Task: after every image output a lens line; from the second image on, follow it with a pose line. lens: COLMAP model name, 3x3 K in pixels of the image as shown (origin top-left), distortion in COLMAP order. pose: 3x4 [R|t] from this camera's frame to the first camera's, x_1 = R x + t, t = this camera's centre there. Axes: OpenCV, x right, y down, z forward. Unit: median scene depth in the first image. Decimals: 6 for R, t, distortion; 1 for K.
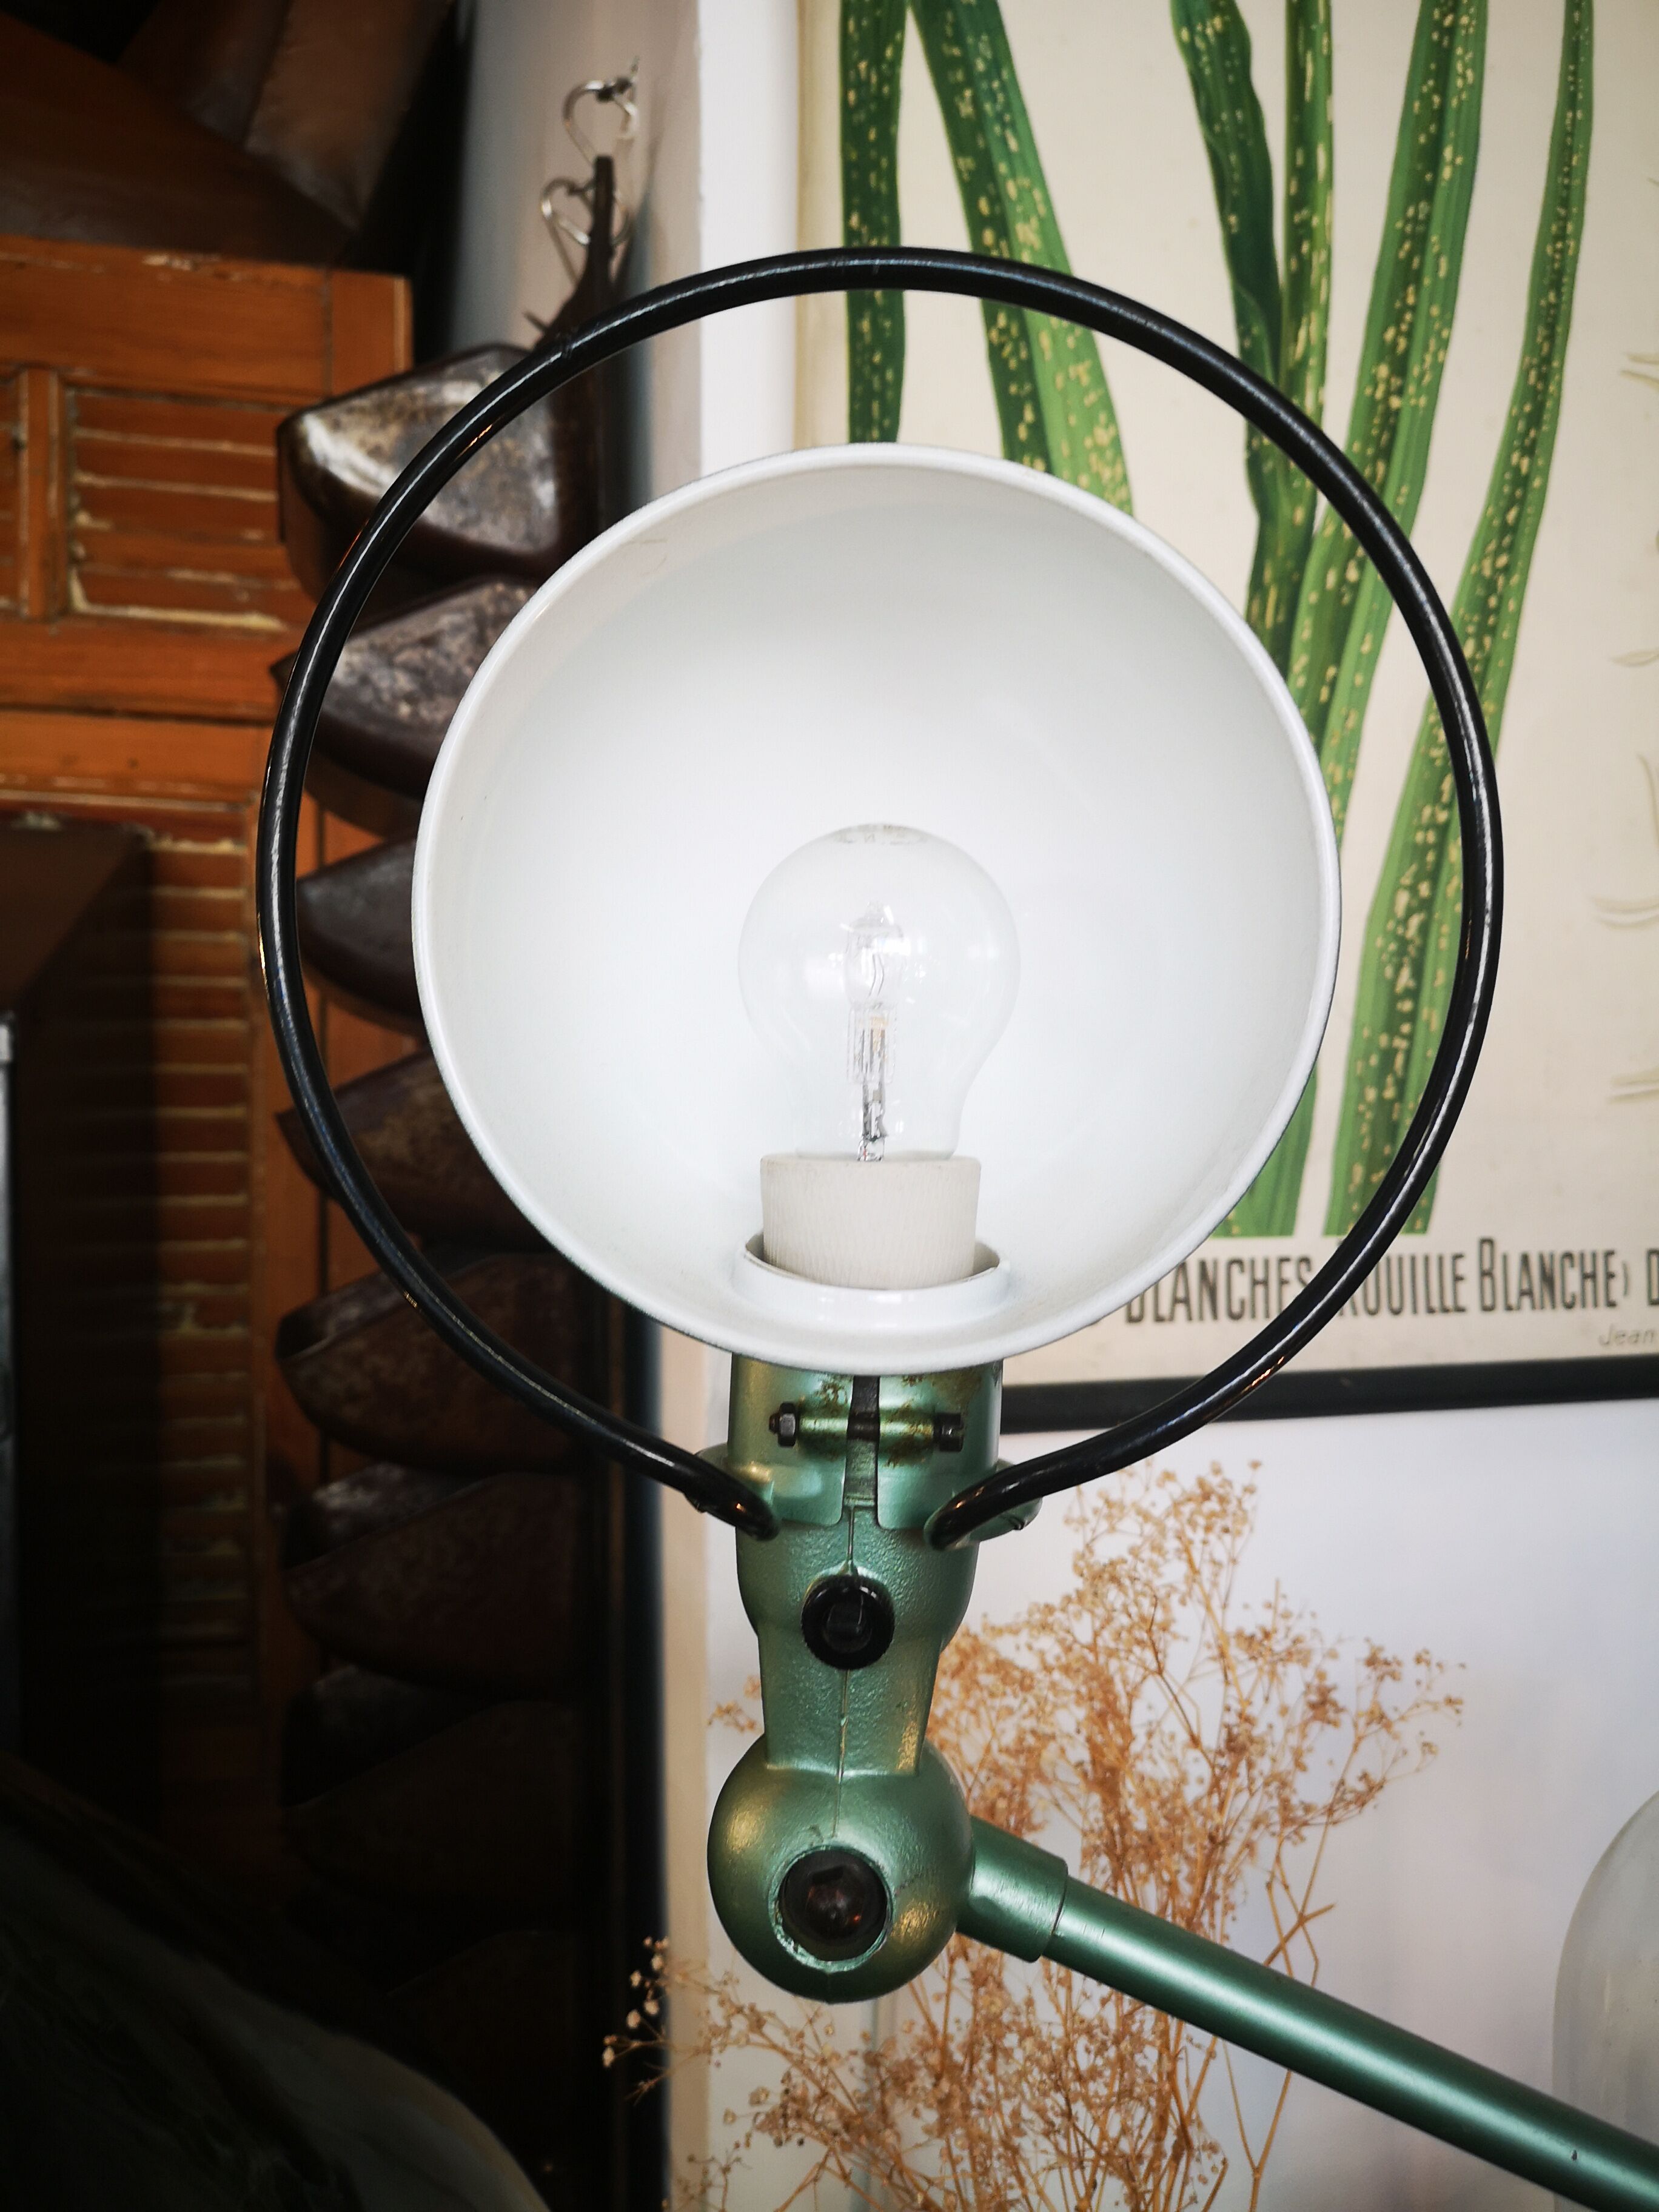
lens RADIAL K [[1745.9, 0, 839.6], [0, 1745.9, 1098.6], [0, 0, 1]] dist [0.040015, -0.058345]
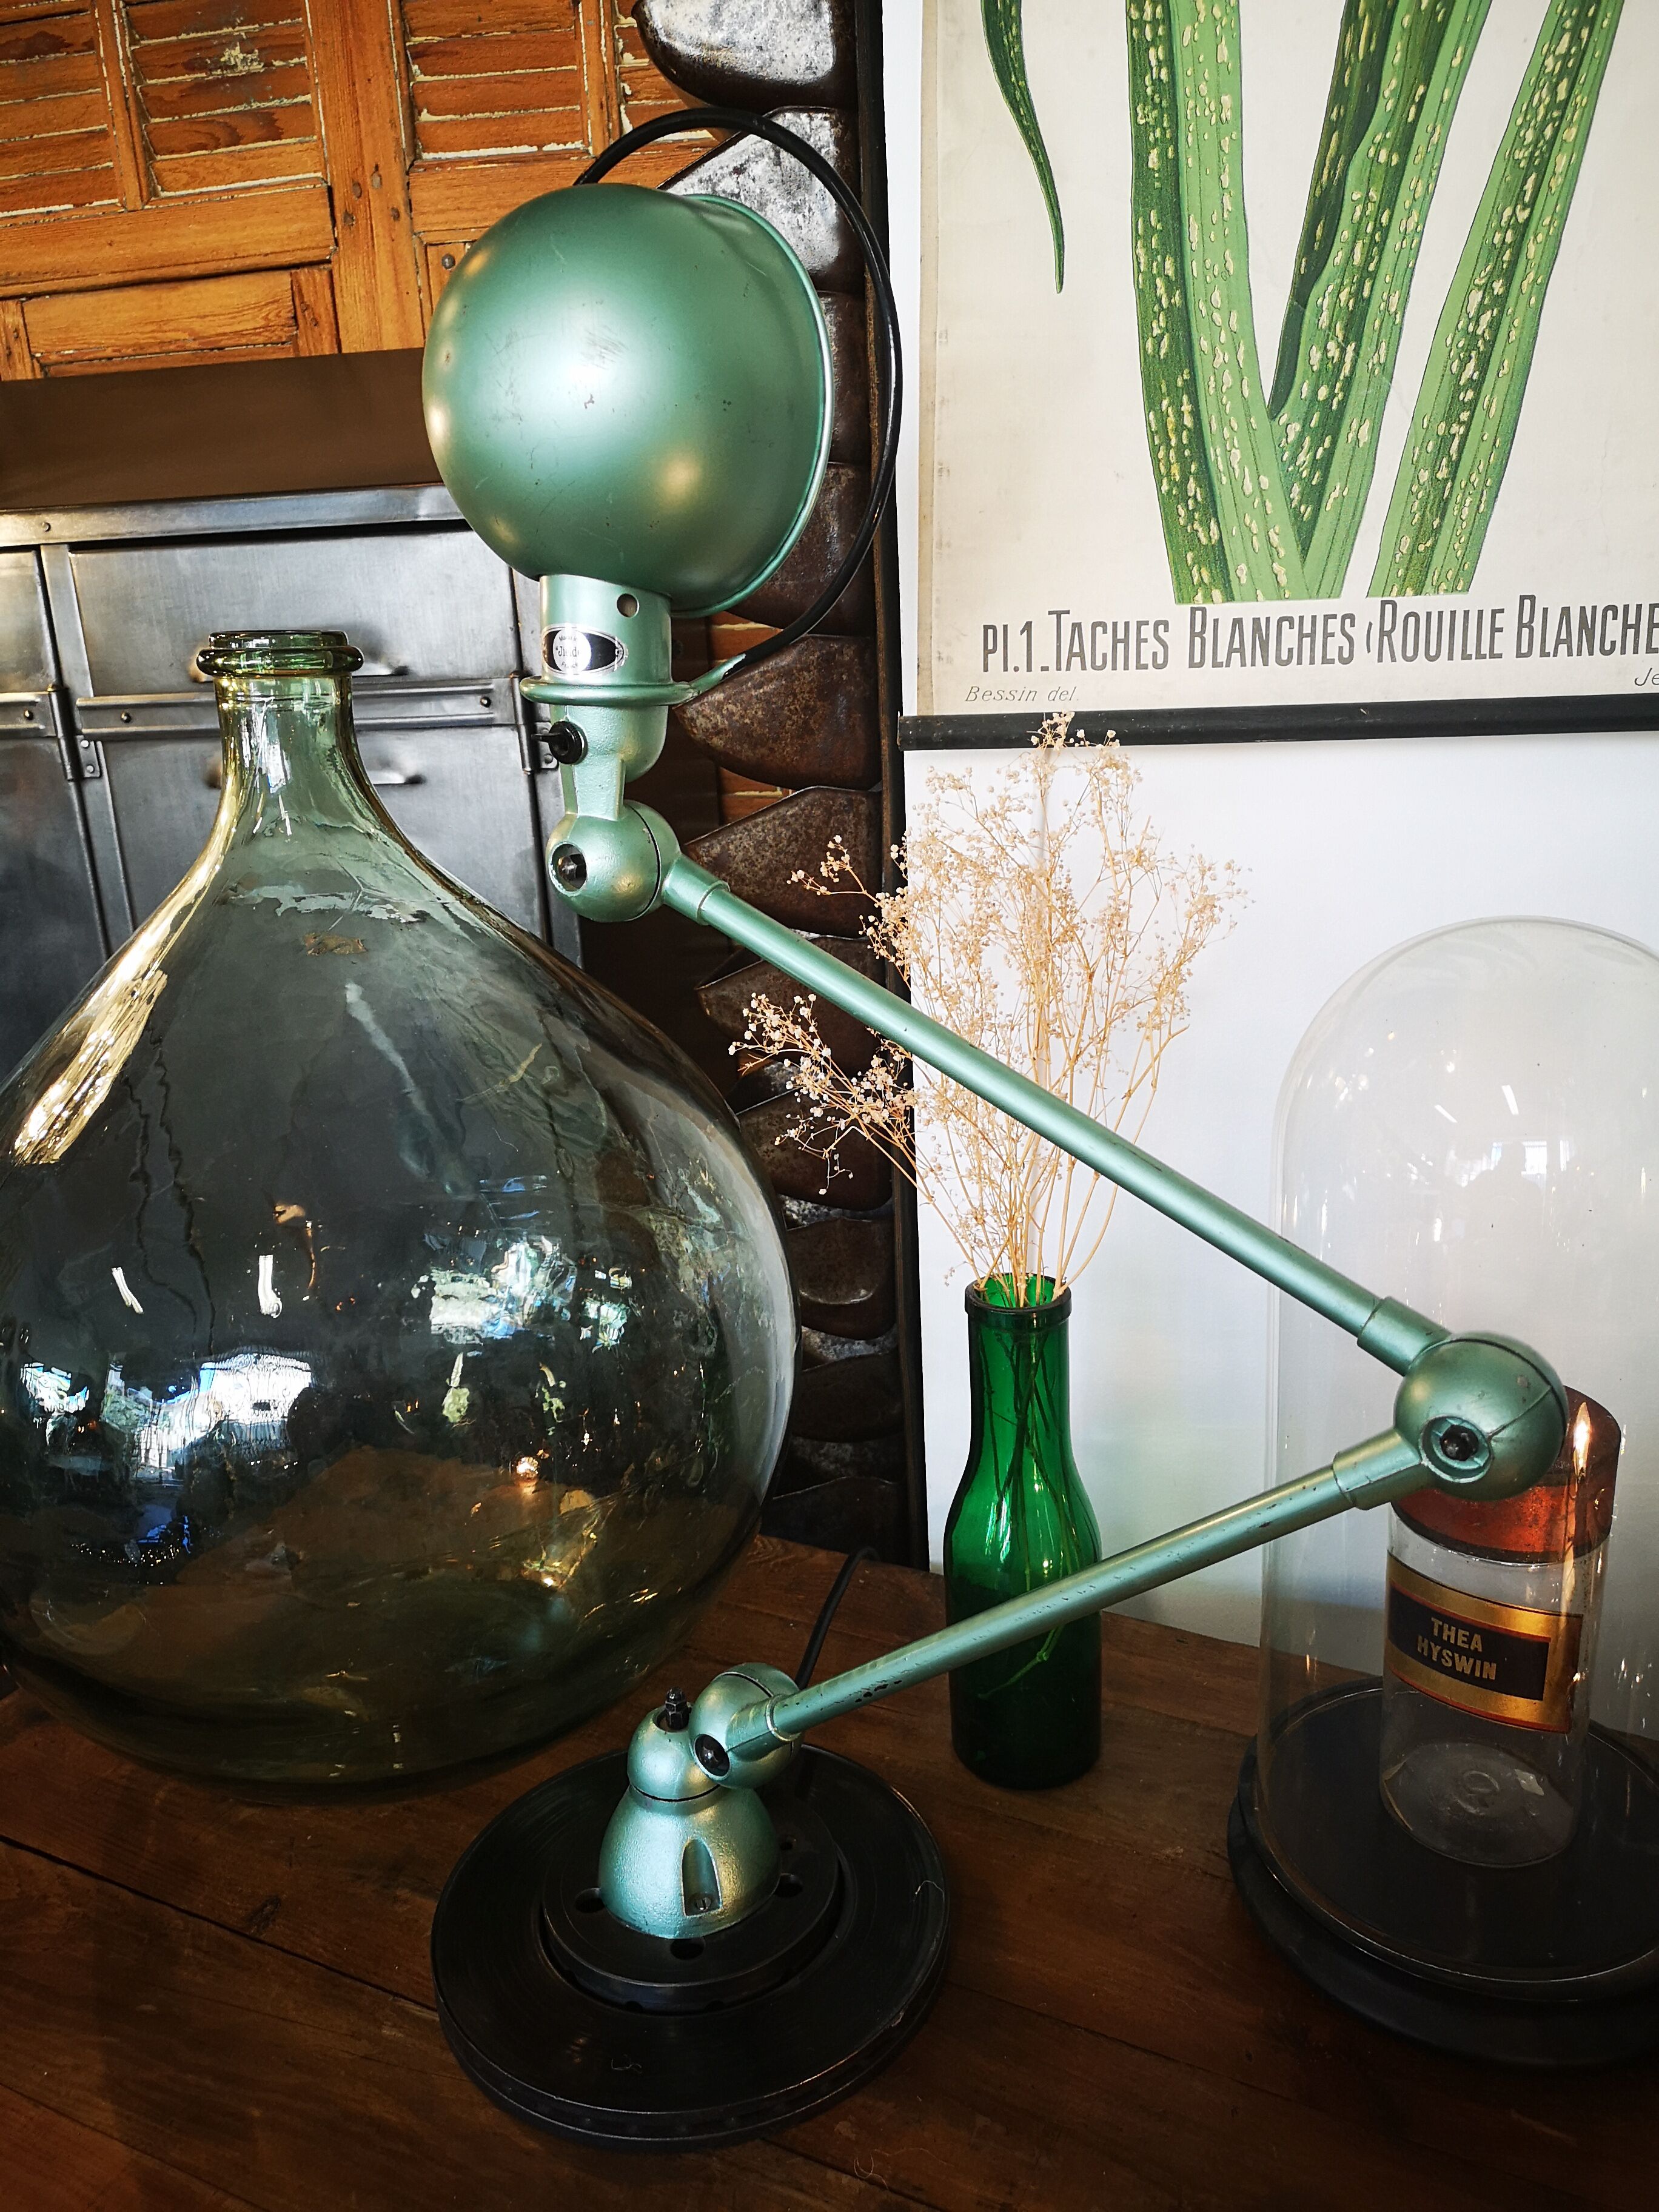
lens RADIAL K [[1706.9, 0, 837.7], [0, 1706.9, 1099.9], [0, 0, 1]] dist [0.045759, -0.037839]
pose [[0.905975, 0.085827, -0.414539, 0.463124], [0.041136, 0.956750, 0.287990, 0.050925], [0.421328, -0.277964, 0.863261, -0.338813]]
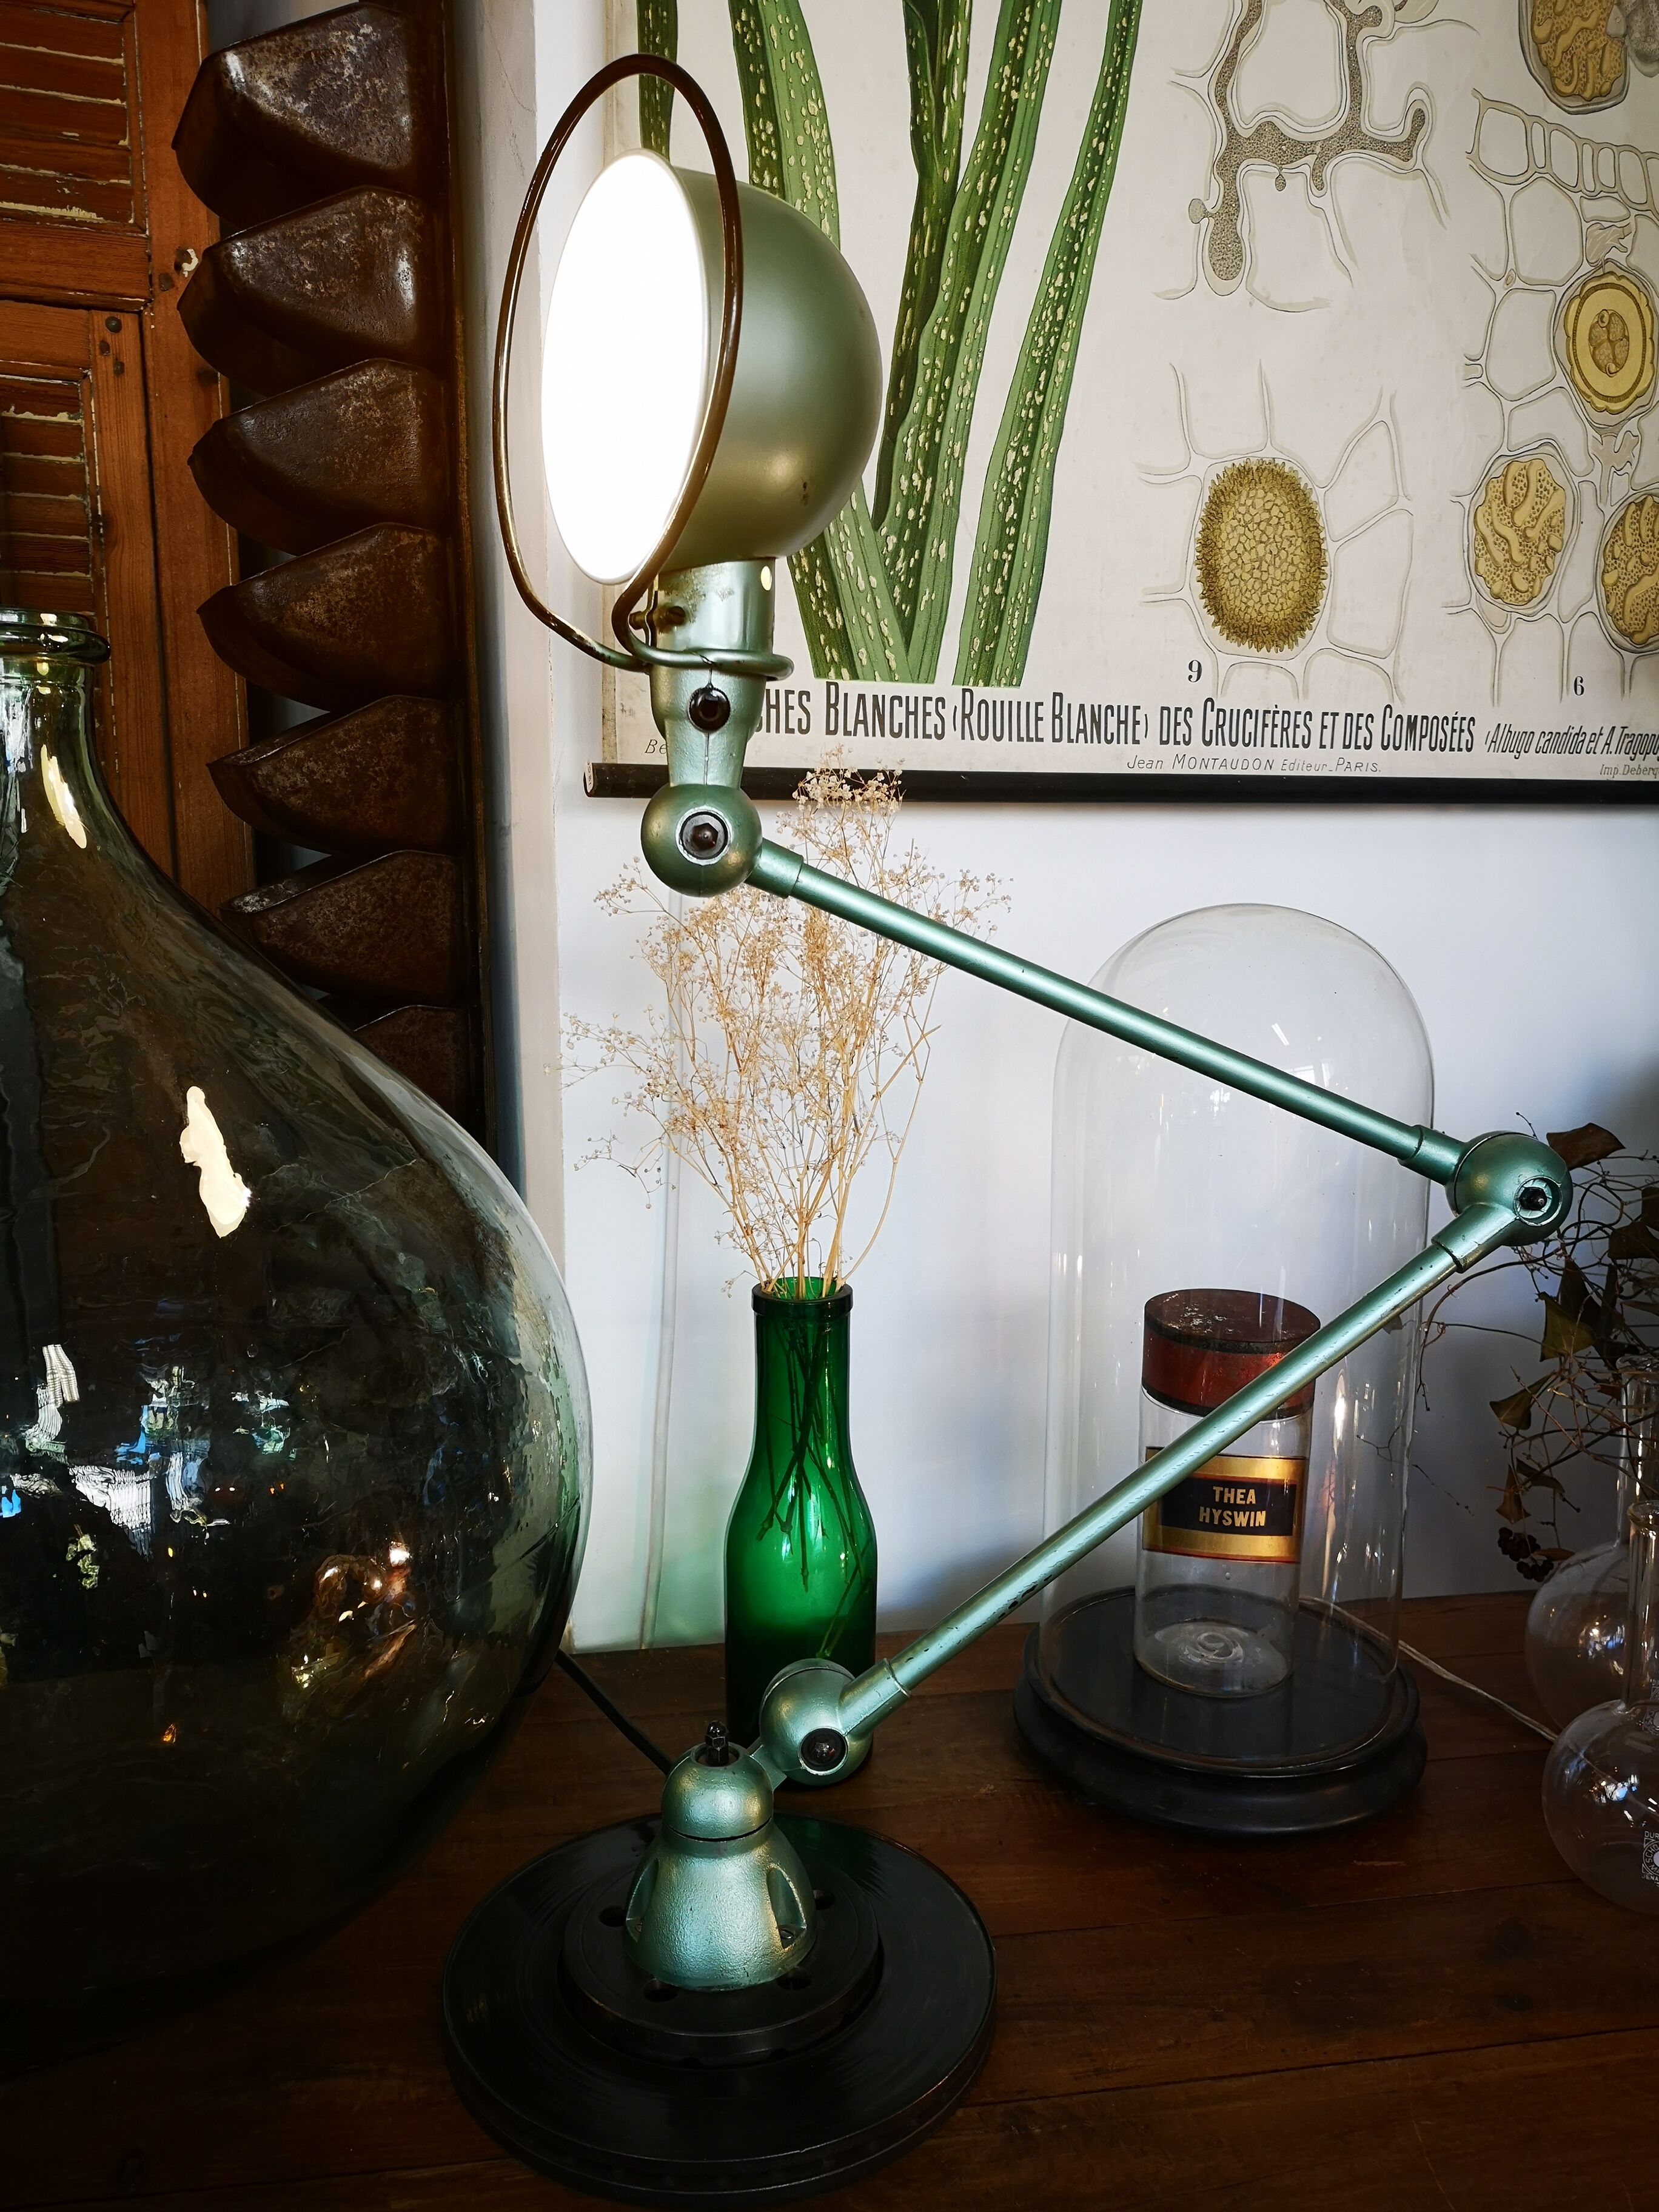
lens RADIAL K [[1793.0, 0, 819.8], [0, 1793.0, 1114.7], [0, 0, 1]] dist [0.025114, -0.068209]
pose [[0.986293, -0.023242, 0.163357, -0.100006], [-0.006648, 0.983629, 0.180083, 0.161784], [-0.164868, -0.178700, 0.969992, -0.549651]]
